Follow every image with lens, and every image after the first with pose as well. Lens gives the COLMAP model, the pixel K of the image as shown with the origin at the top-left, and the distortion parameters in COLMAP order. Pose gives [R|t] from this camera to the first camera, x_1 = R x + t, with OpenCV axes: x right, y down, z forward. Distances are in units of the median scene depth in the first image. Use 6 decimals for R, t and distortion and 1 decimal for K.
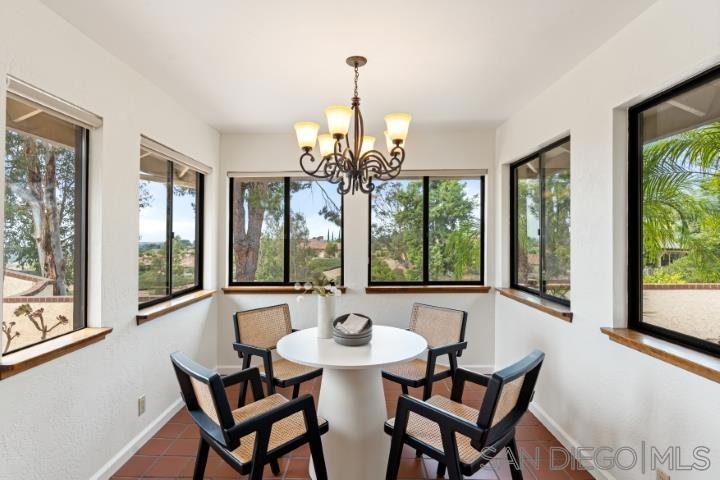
lens RADIAL K [[383.6, 0, 365.0], [0, 383.6, 228.2], [0, 0, 1]] dist [-0.002745, 0.000013]
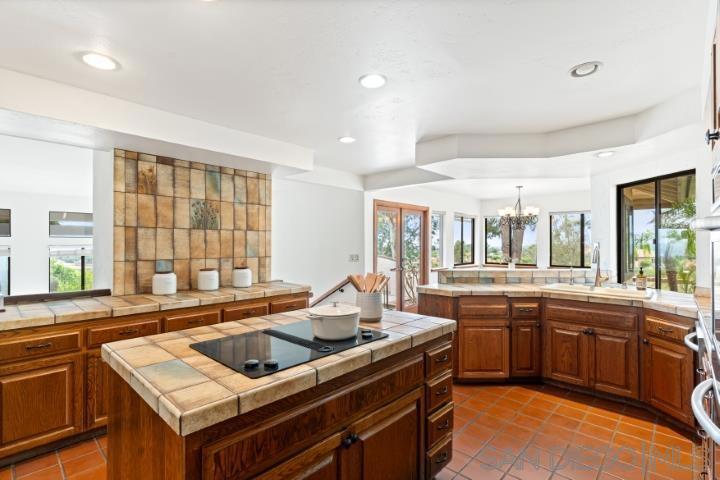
lens RADIAL K [[345.6, 0, 358.7], [0, 345.6, 240.6], [0, 0, 1]] dist [0.002628, 0.001395]
pose [[0.731355, 0.002939, -0.681991, 0.543030], [0.010076, 0.999835, 0.015115, -0.034072], [0.681923, -0.017926, 0.731204, -1.121335]]
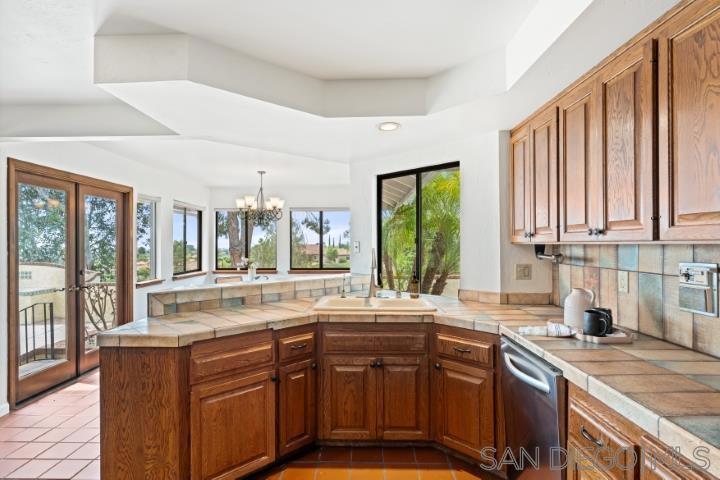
lens RADIAL K [[383.6, 0, 358.5], [0, 383.6, 241.2], [0, 0, 1]] dist [-0.002745, 0.000013]
pose [[0.999698, 0.002800, -0.024418, 0.383692], [-0.002334, 0.999815, 0.019091, -0.025654], [0.024467, -0.019028, 0.999520, -0.842477]]
